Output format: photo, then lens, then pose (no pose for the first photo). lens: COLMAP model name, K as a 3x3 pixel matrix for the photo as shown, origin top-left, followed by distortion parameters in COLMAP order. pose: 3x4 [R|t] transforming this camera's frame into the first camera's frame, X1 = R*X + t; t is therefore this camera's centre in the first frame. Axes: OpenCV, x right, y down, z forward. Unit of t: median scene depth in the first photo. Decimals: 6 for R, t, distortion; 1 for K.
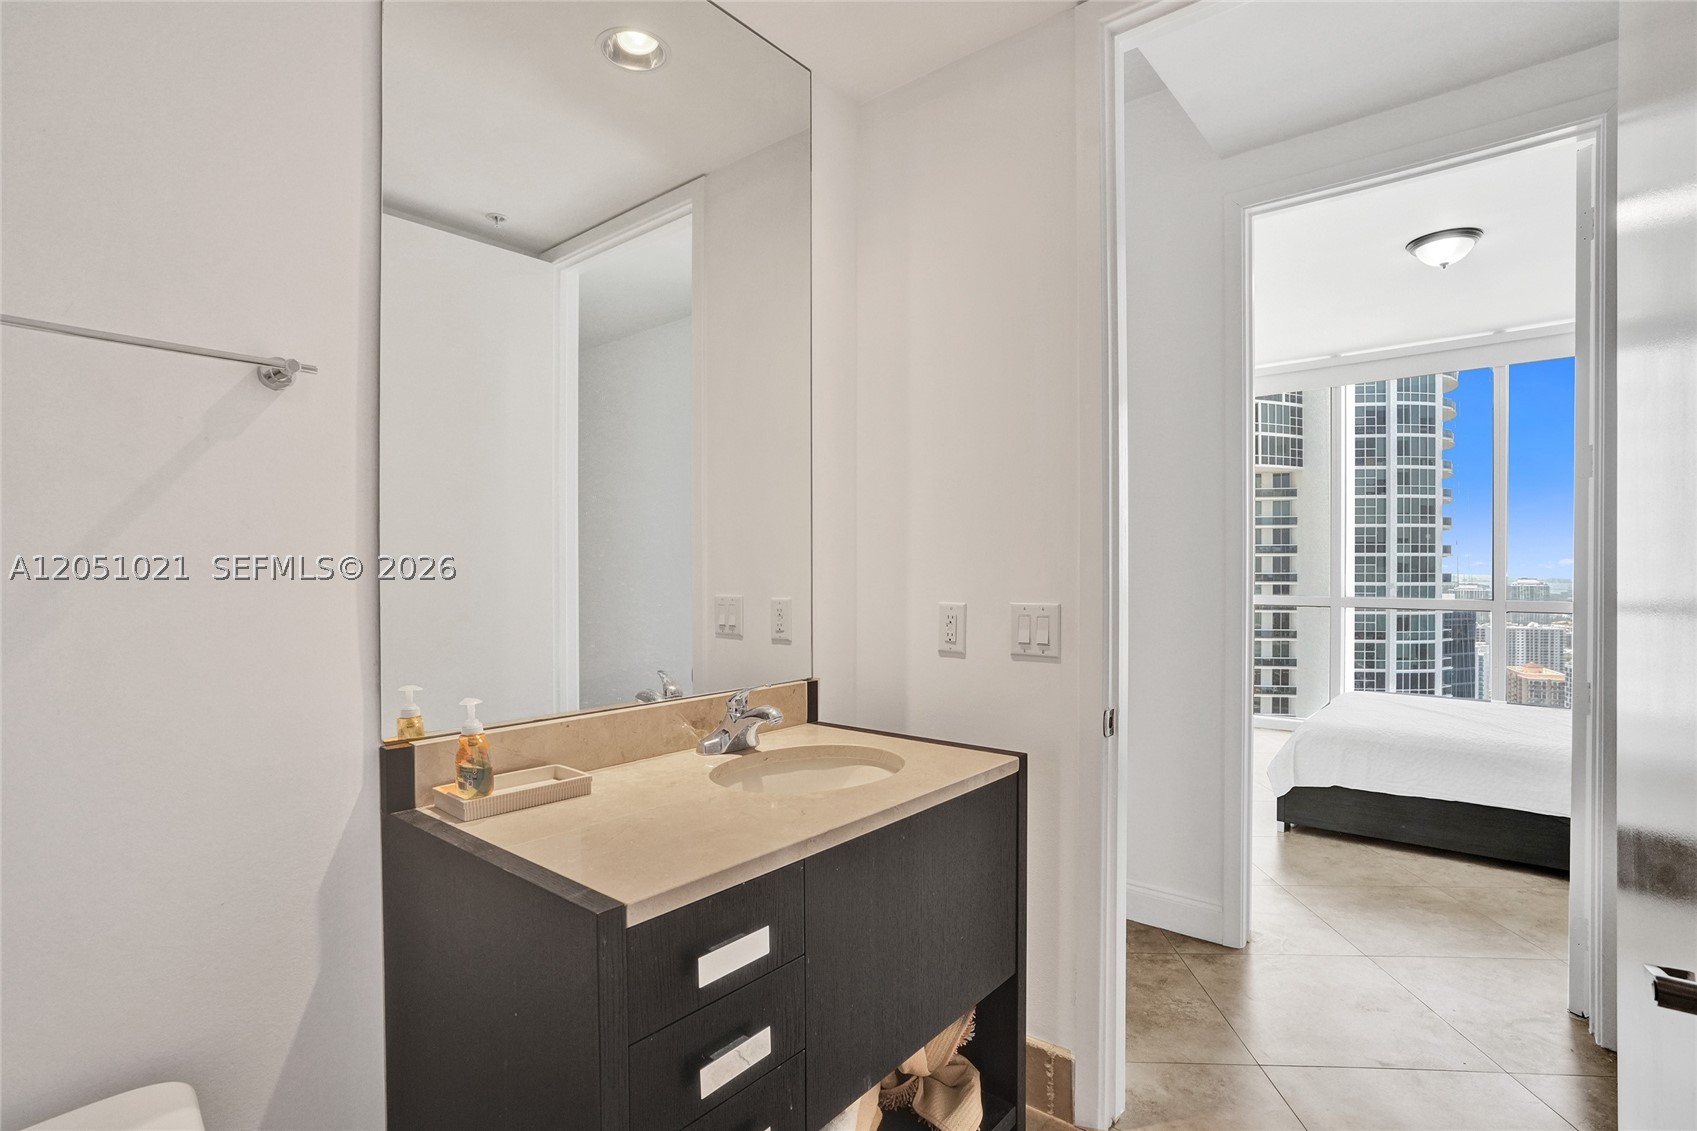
lens RADIAL K [[825.2, 0, 849.4], [0, 825.2, 571.7], [0, 0, 1]] dist [-0.056238, 0.030315]
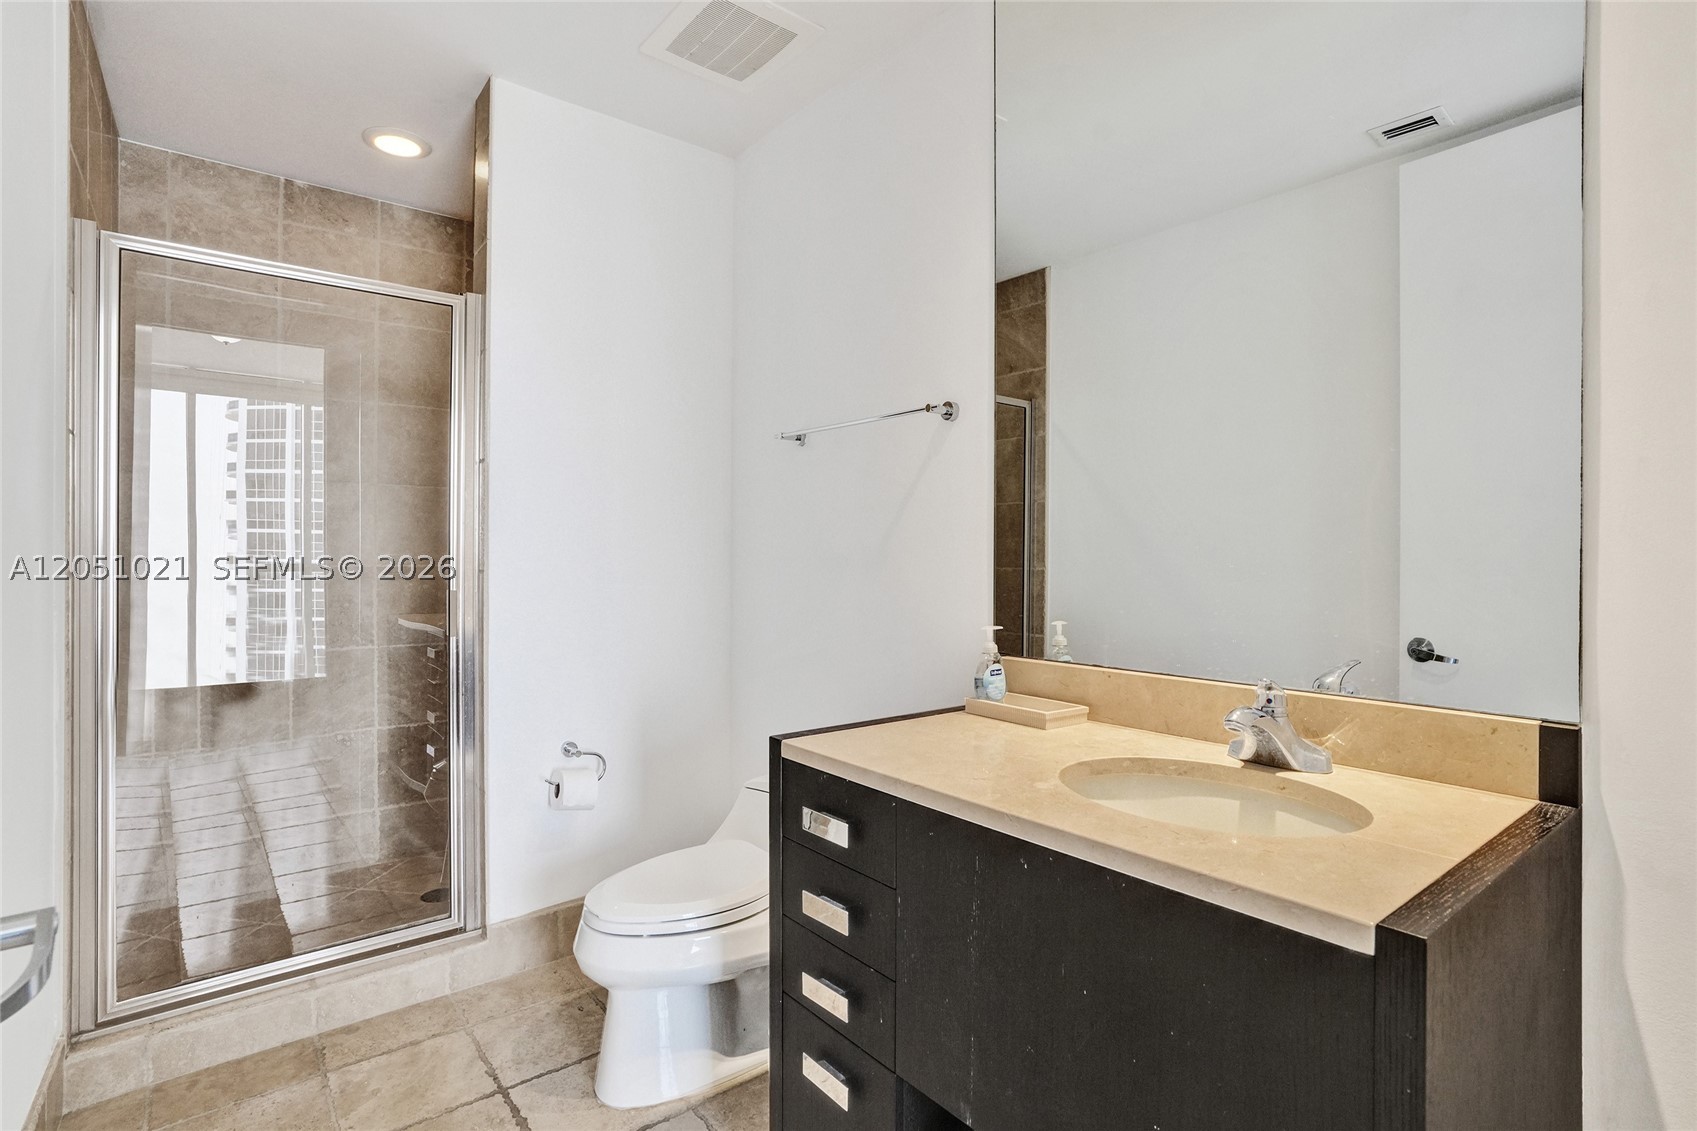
lens RADIAL K [[814.5, 0, 854.1], [0, 814.5, 560.2], [0, 0, 1]] dist [-0.054306, 0.029329]
pose [[-0.194716, 0.007870, -0.980828, 0.790942], [-0.010235, 0.999897, 0.010055, 0.035569], [0.980806, 0.011997, -0.194615, 0.947985]]
